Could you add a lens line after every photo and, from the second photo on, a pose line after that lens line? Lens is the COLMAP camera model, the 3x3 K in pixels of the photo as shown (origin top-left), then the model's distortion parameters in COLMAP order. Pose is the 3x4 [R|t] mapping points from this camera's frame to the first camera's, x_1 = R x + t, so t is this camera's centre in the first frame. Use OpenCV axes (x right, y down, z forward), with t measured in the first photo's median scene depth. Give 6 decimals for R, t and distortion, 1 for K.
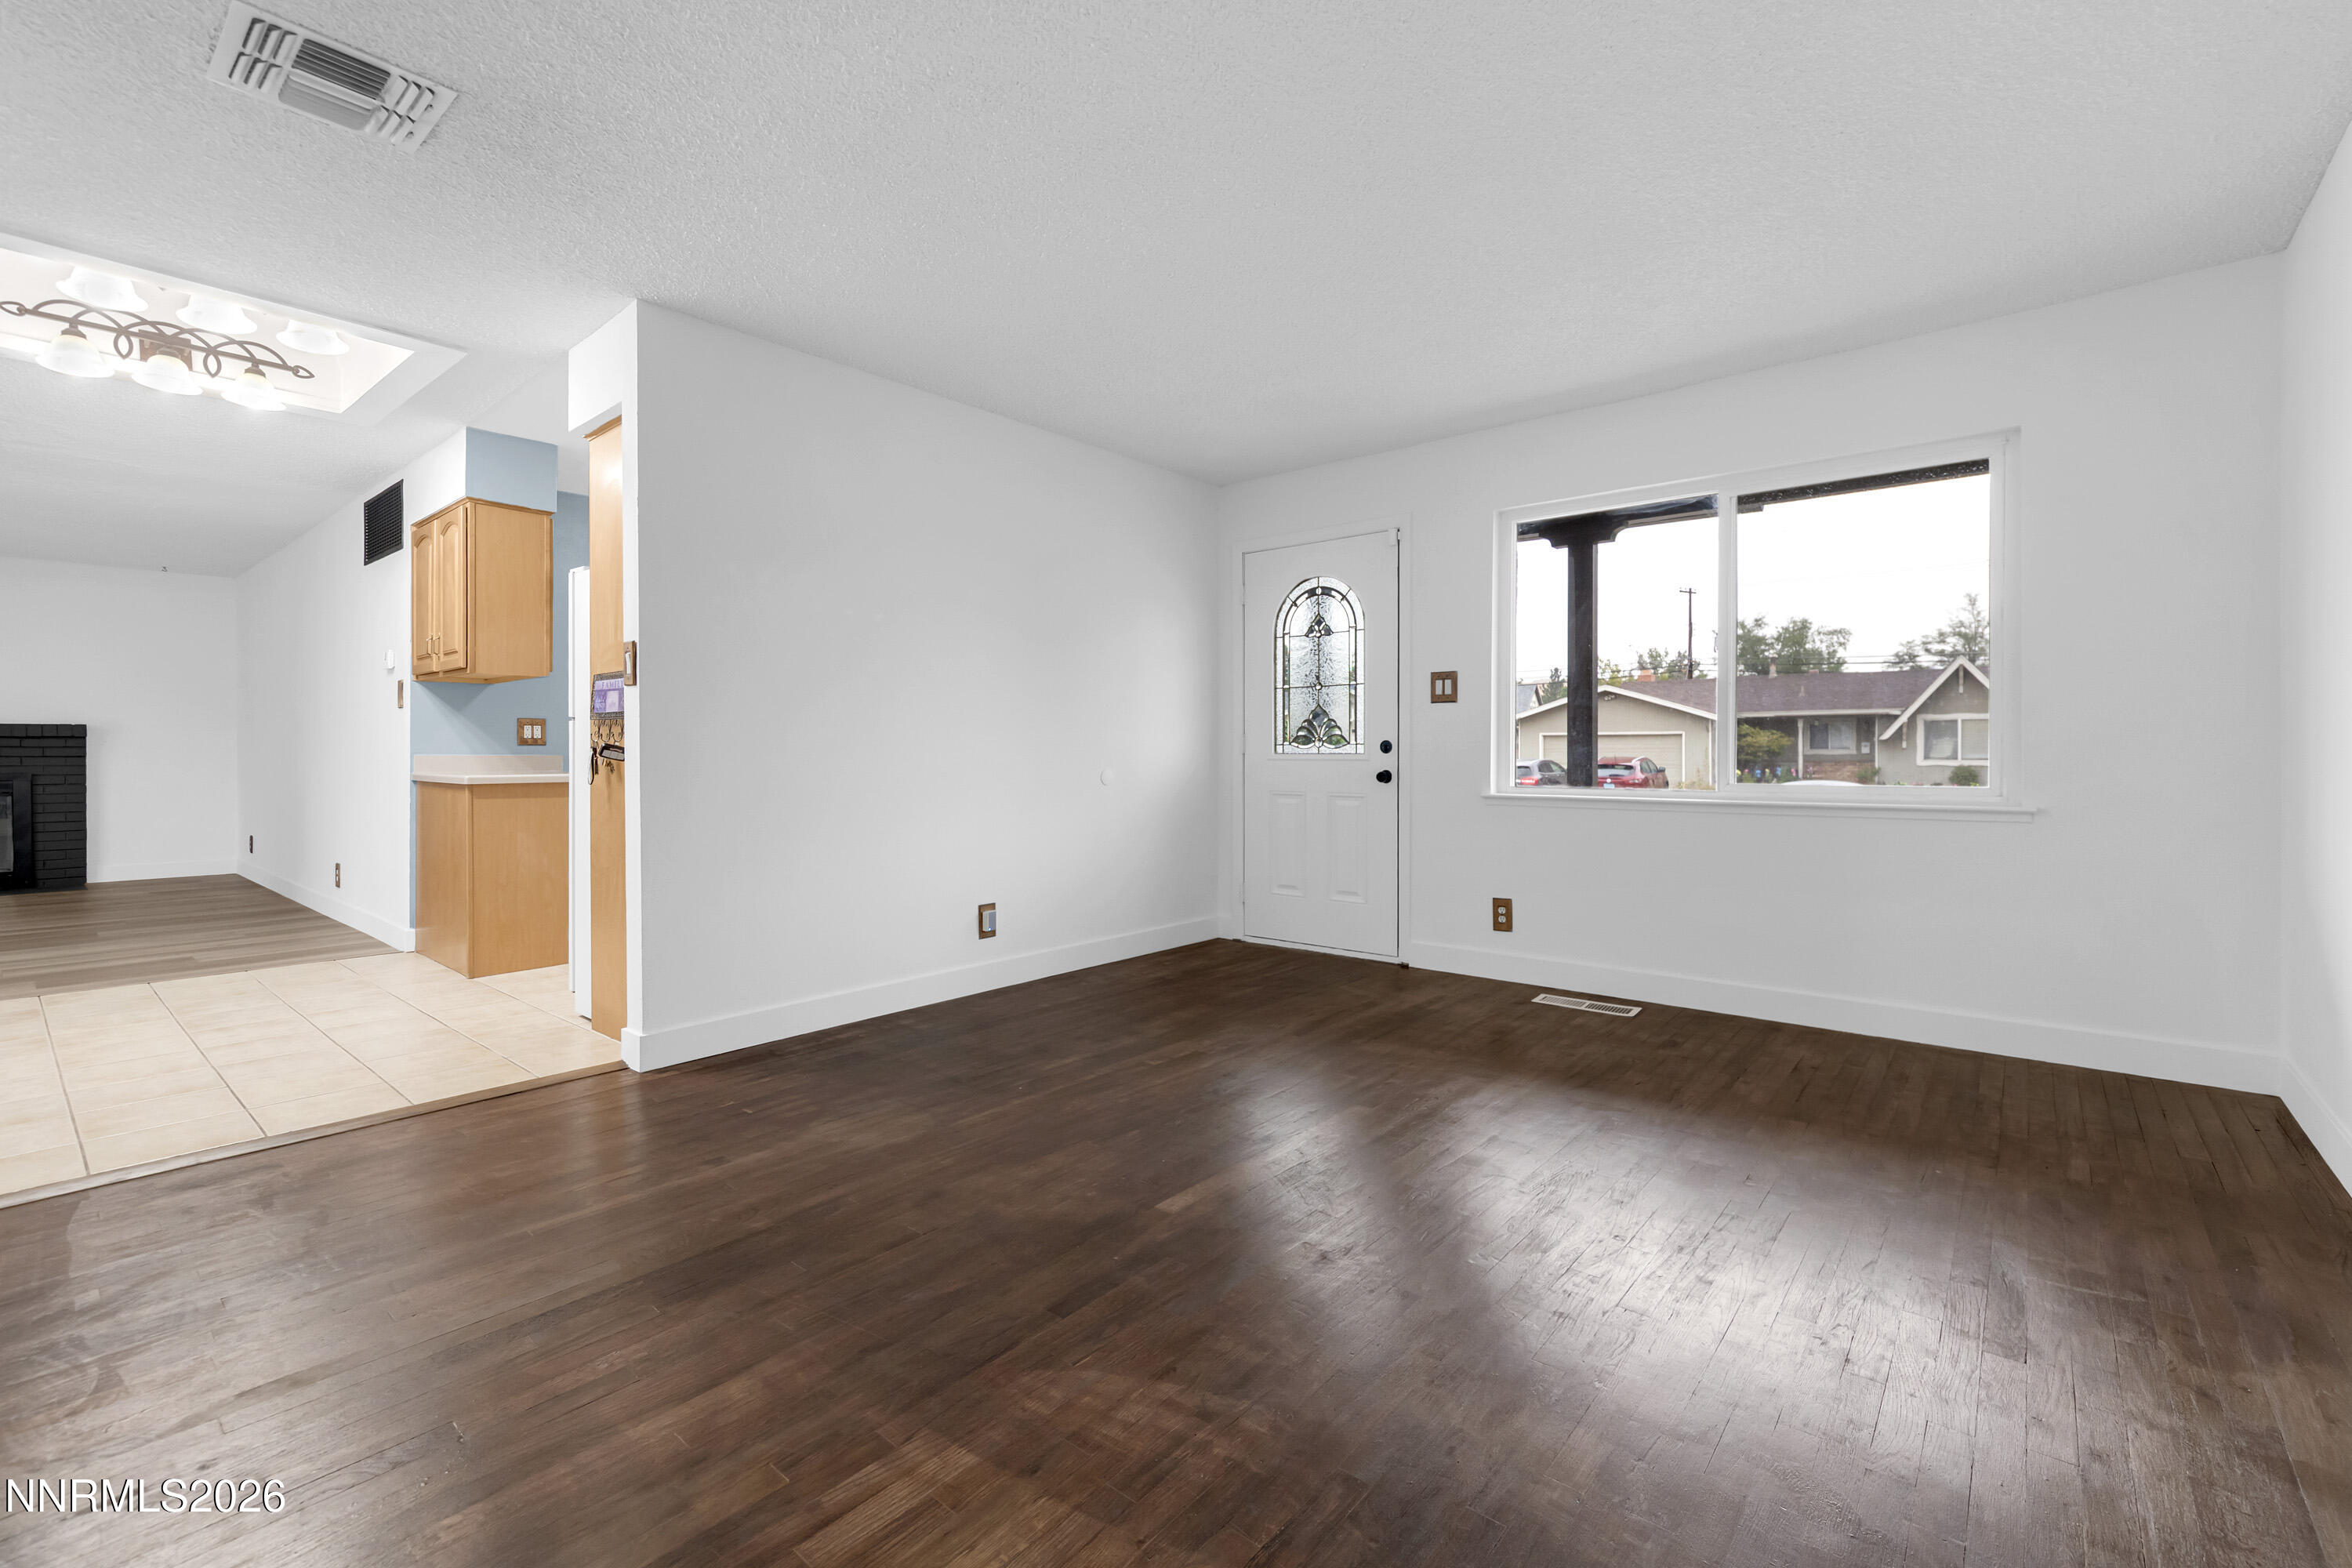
lens RADIAL K [[1014.6, 0, 1218.9], [0, 1014.6, 760.1], [0, 0, 1]] dist [0.003595, 0.001169]
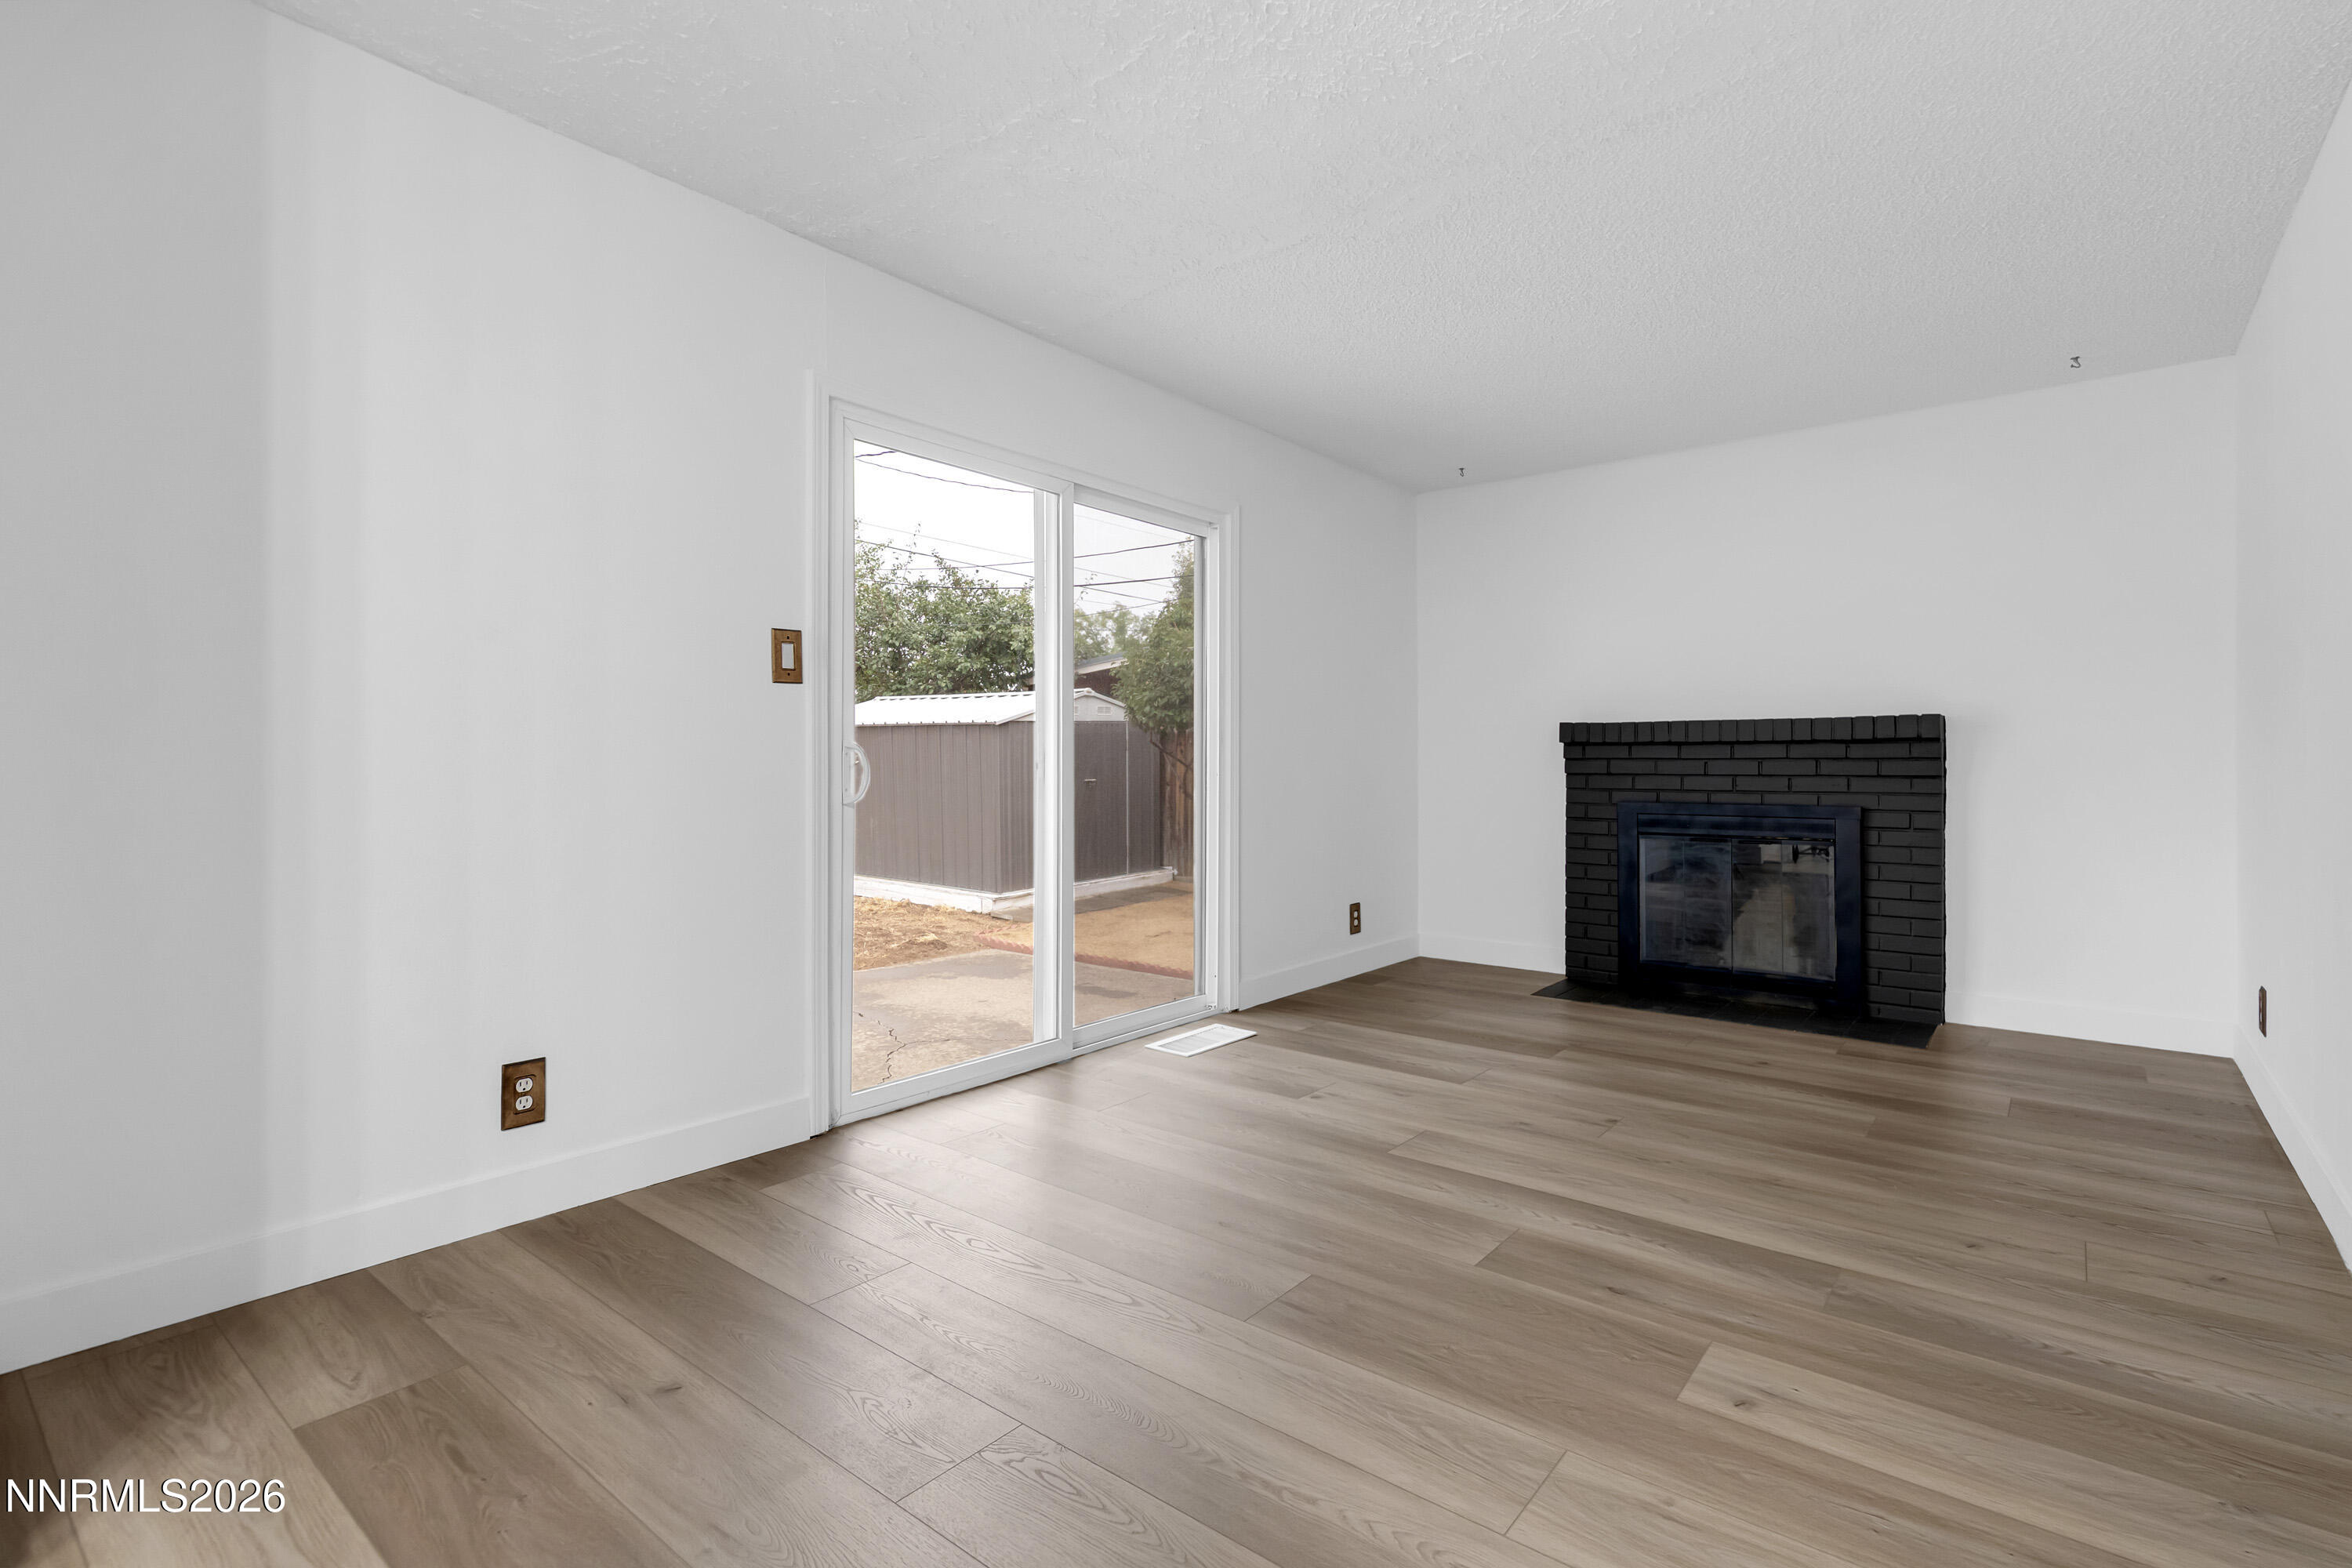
lens RADIAL K [[1091.8, 0, 1207.3], [0, 1091.8, 767.4], [0, 0, 1]] dist [0.009033, 0.001926]
pose [[0.022379, 0.001623, -0.999748, -0.566954], [-0.009581, 0.999953, 0.001409, -0.005543], [0.999704, 0.009547, 0.022394, 0.618920]]
